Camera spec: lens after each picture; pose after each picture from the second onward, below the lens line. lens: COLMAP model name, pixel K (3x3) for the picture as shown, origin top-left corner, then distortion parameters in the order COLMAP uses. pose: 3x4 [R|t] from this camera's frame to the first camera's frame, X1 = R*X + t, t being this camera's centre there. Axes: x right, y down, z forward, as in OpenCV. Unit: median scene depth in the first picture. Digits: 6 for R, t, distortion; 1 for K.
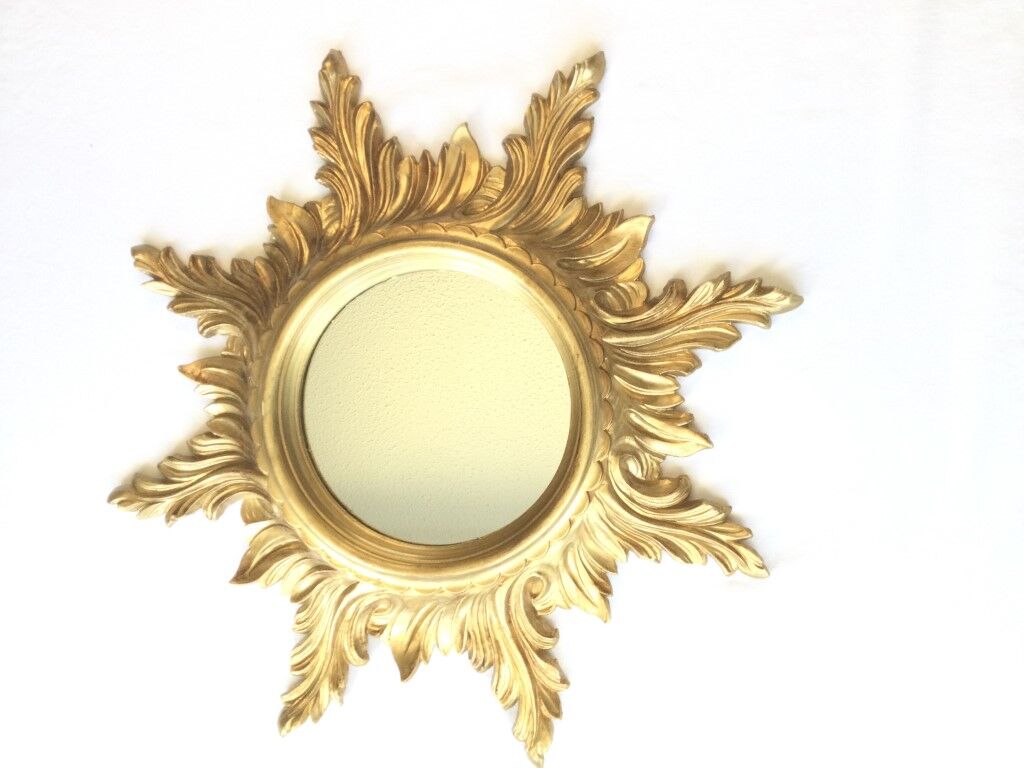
lens RADIAL K [[911.7, 0, 512.0], [0, 911.7, 384.0], [0, 0, 1]] dist [0.174610, -0.445799]
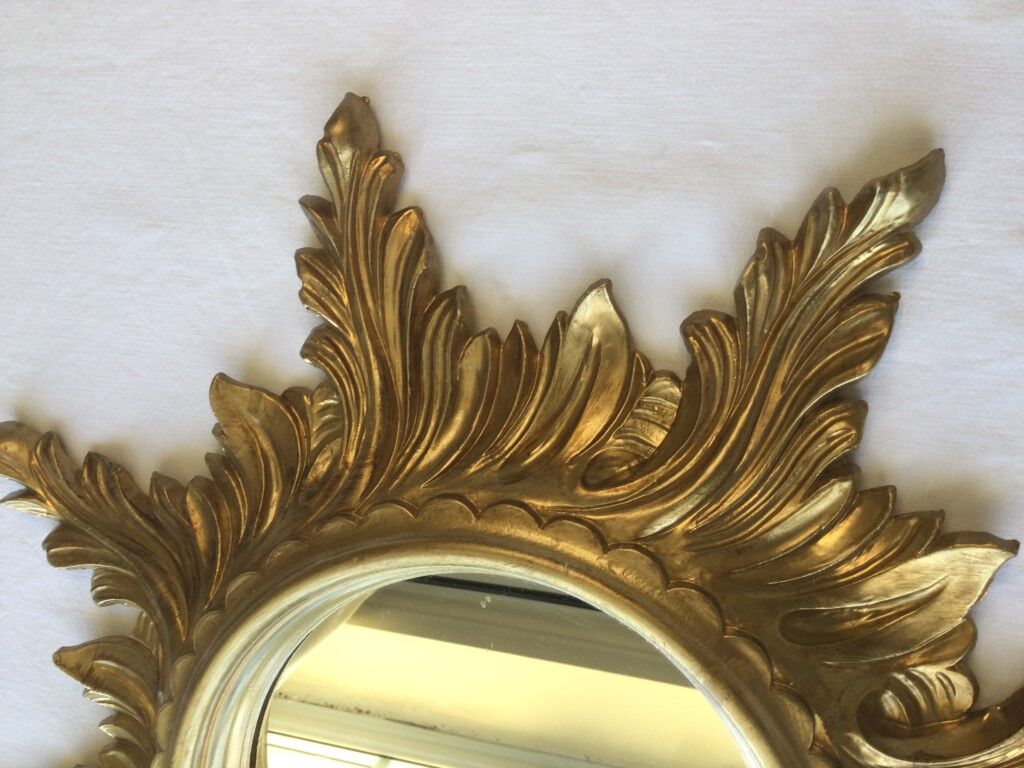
lens RADIAL K [[911.7, 0, 512.0], [0, 911.7, 384.0], [0, 0, 1]] dist [0.174610, -0.445799]
pose [[0.986182, 0.101863, -0.130652, -0.031432], [-0.084407, 0.987540, 0.132815, -0.285079], [0.142553, -0.119951, 0.982492, 0.521886]]
